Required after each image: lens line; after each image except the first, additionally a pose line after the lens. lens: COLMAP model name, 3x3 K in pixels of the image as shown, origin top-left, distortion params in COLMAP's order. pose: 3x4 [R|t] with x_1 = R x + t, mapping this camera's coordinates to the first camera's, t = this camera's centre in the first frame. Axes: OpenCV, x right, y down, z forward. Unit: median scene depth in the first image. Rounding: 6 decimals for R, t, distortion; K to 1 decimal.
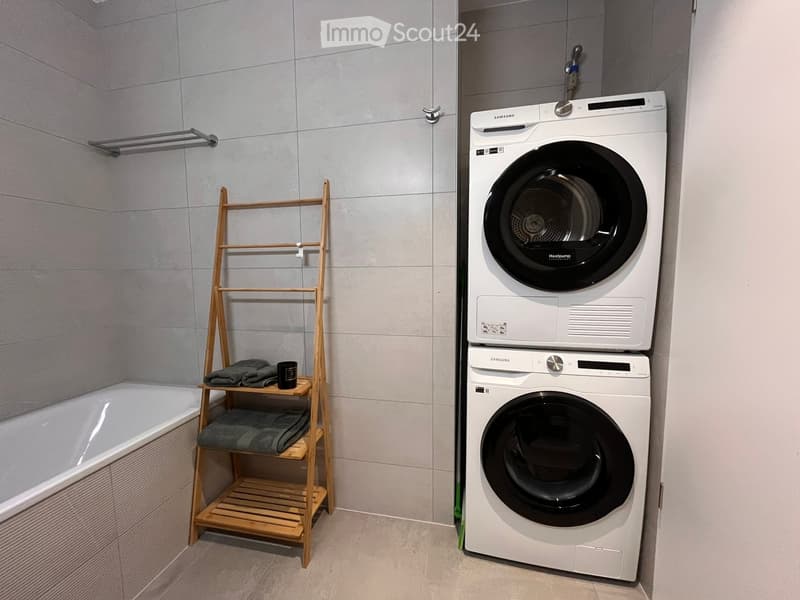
lens RADIAL K [[328.1, 0, 400.0], [0, 328.1, 300.0], [0, 0, 1]] dist [0.001872, 0.000124]
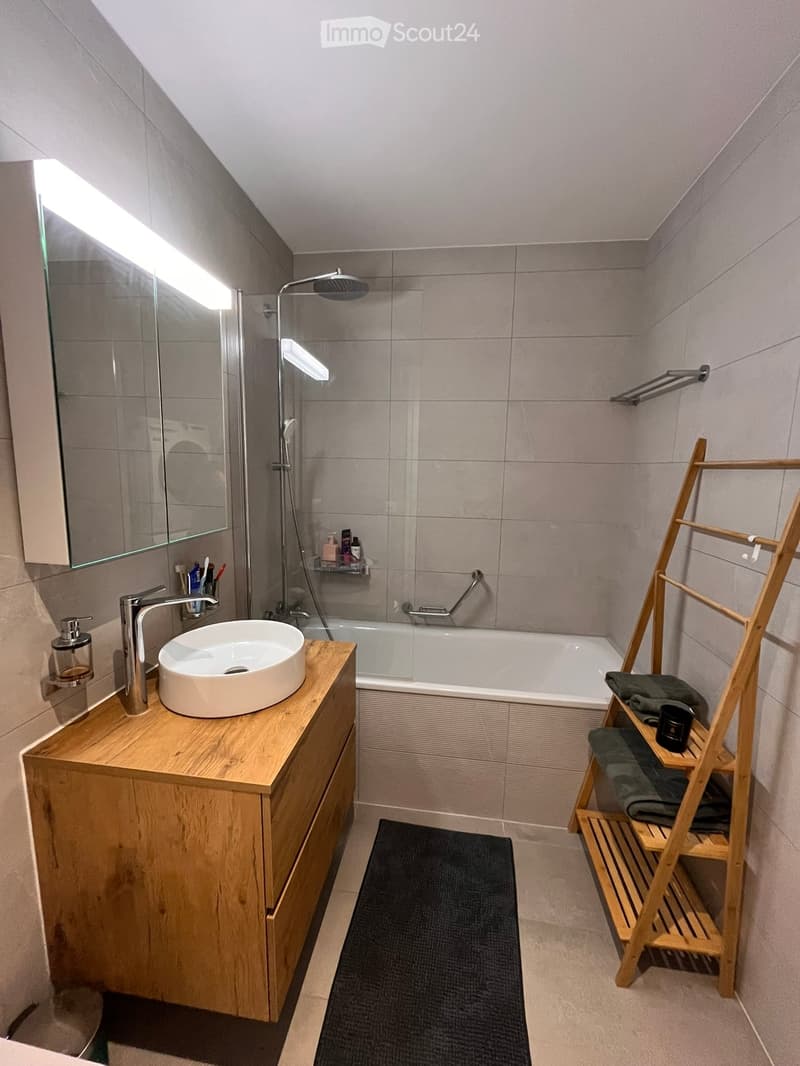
lens RADIAL K [[437.2, 0, 400.0], [0, 437.2, 533.0], [0, 0, 1]] dist [0.001872, 0.000124]
pose [[0.076288, 0.164558, -0.983413, 0.404403], [-0.112644, 0.981395, 0.155482, -0.226083], [0.990702, 0.098914, 0.093406, 0.296286]]
